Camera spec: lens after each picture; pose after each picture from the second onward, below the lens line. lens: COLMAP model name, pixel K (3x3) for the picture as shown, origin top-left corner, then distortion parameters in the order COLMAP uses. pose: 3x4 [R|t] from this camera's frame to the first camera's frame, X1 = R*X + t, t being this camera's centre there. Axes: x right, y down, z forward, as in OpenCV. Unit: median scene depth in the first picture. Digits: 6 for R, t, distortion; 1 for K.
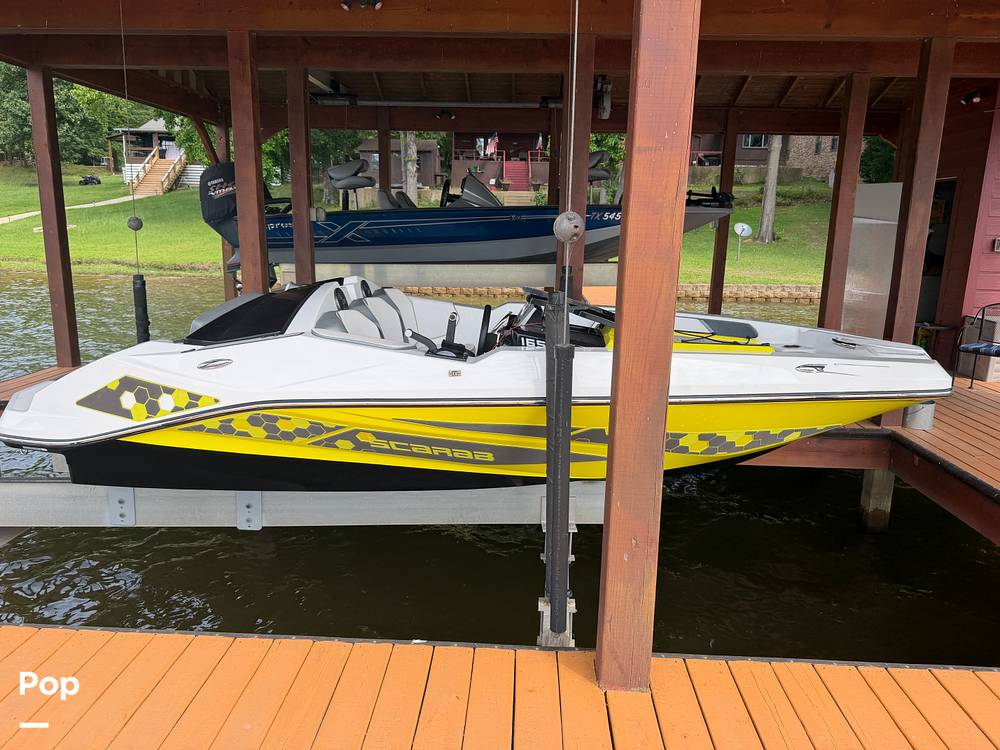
lens RADIAL K [[717.5, 0, 500.0], [0, 717.5, 375.0], [0, 0, 1]] dist [0.006496, -0.004590]
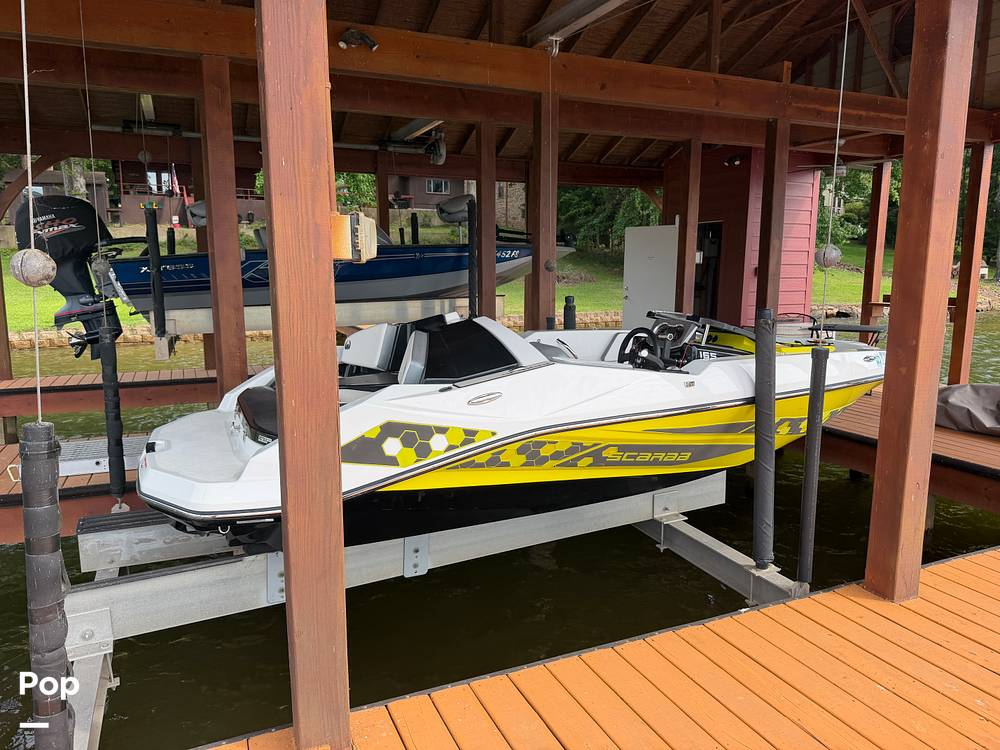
lens RADIAL K [[727.4, 0, 500.0], [0, 727.4, 375.0], [0, 0, 1]] dist [0.008501, -0.006425]
pose [[0.894204, -0.084684, 0.439577, -0.798505], [0.108527, 0.993660, -0.029344, -0.015039], [-0.434305, 0.073945, 0.897726, 0.061051]]
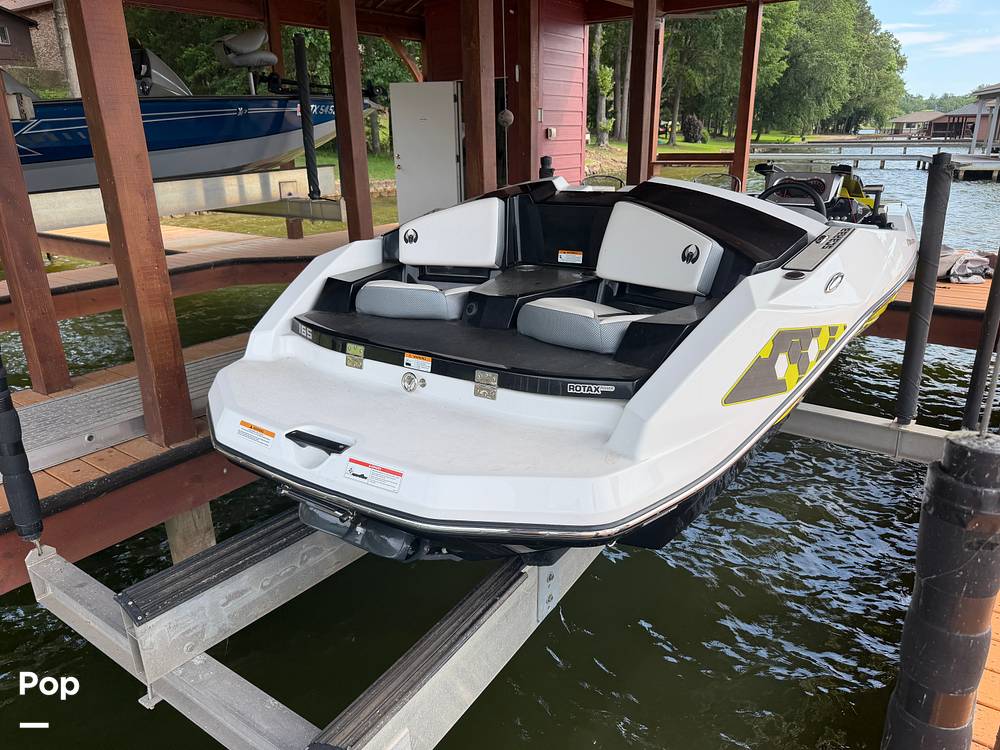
lens RADIAL K [[702.7, 0, 501.3], [0, 702.7, 399.8], [0, 0, 1]] dist [-0.002633, -0.003301]
pose [[0.547061, -0.321163, 0.773032, -1.153895], [0.200709, 0.946859, 0.251343, -0.147157], [-0.812675, 0.017654, 0.582450, 0.825488]]
